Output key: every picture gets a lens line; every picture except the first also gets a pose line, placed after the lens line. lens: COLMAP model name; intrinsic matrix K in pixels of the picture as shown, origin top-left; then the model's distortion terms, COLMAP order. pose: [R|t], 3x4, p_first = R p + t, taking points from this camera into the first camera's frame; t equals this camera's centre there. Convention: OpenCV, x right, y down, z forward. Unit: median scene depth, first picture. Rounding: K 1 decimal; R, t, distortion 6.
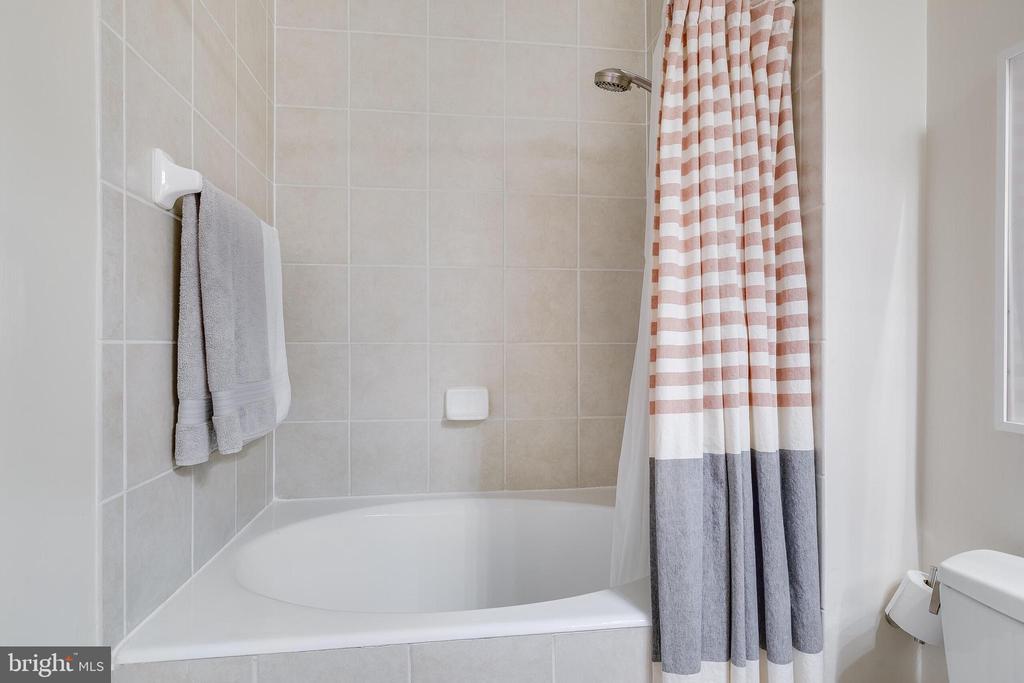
lens RADIAL K [[548.6, 0, 511.9], [0, 548.6, 347.1], [0, 0, 1]] dist [0.000422, 0.000293]
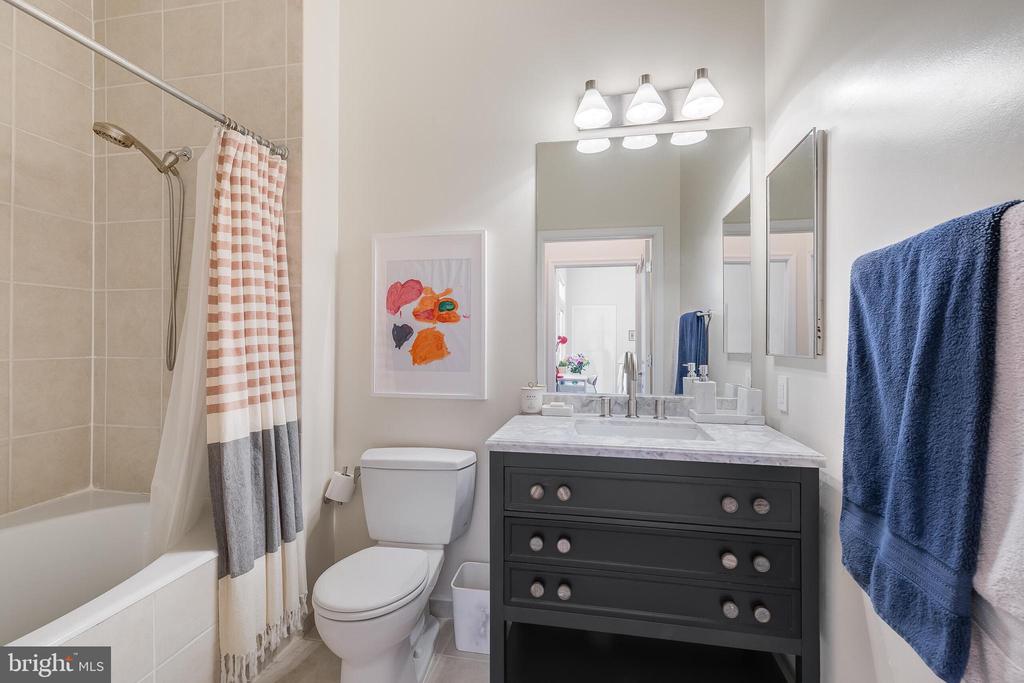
lens RADIAL K [[444.4, 0, 512.0], [0, 444.4, 341.5], [0, 0, 1]] dist [0.000197, 0.000055]
pose [[0.323998, -0.000186, 0.946058, -0.618753], [0.001573, 0.999999, -0.000342, -0.069260], [-0.946056, 0.001599, 0.323998, -0.140913]]
